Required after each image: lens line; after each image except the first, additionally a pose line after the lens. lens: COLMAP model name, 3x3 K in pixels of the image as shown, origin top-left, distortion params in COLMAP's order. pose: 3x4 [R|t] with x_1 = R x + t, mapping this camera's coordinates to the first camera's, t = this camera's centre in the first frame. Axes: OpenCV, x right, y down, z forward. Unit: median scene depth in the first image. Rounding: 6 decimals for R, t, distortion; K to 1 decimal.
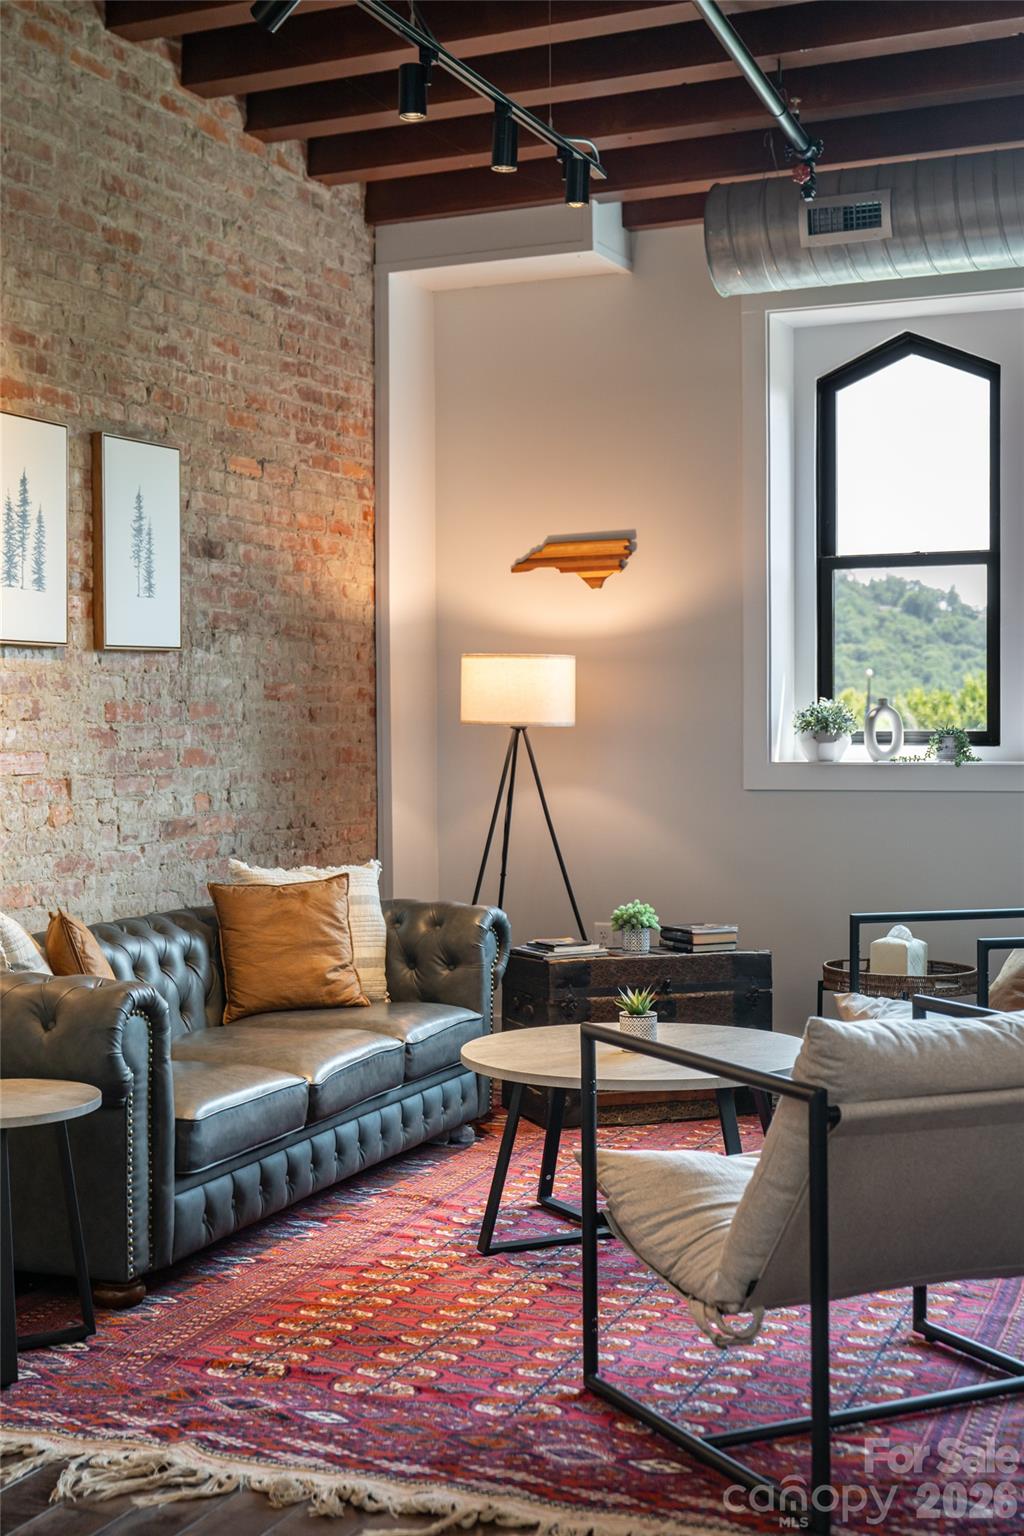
lens RADIAL K [[1952.4, 0, 507.9], [0, 1952.4, 763.4], [0, 0, 1]] dist [-0.023957, 0.000000]
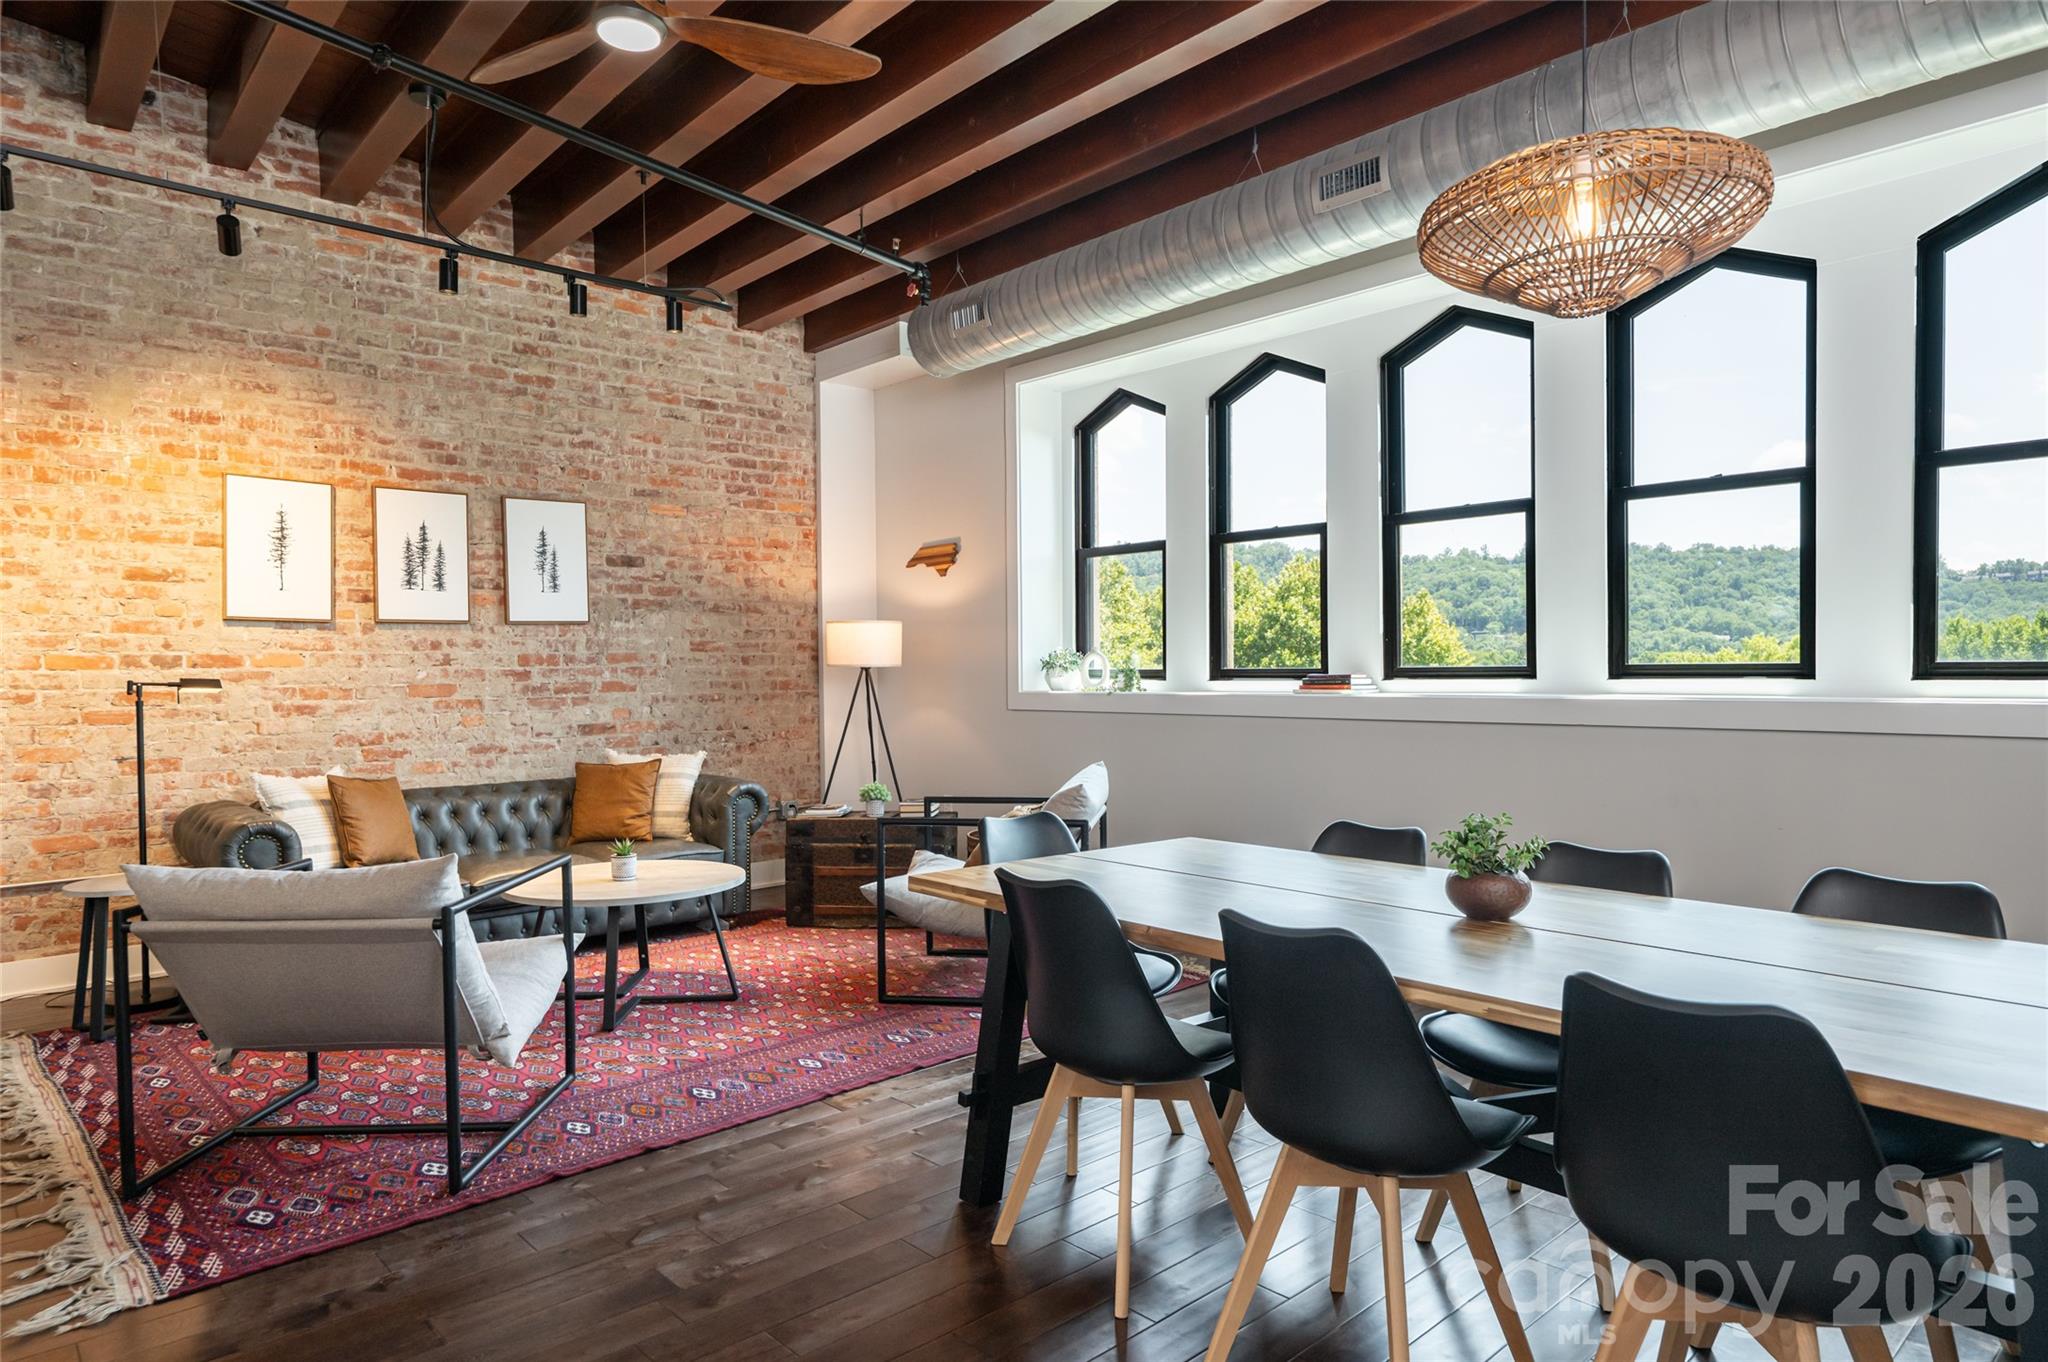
lens RADIAL K [[1205.5, 0, 1026.8], [0, 1205.5, 688.8], [0, 0, 1]] dist [0.000581, -0.002607]
pose [[0.922247, 0.004989, -0.386569, 0.568335], [-0.003542, 0.999984, 0.004456, -0.007298], [0.386585, -0.002740, 0.922250, 0.187303]]
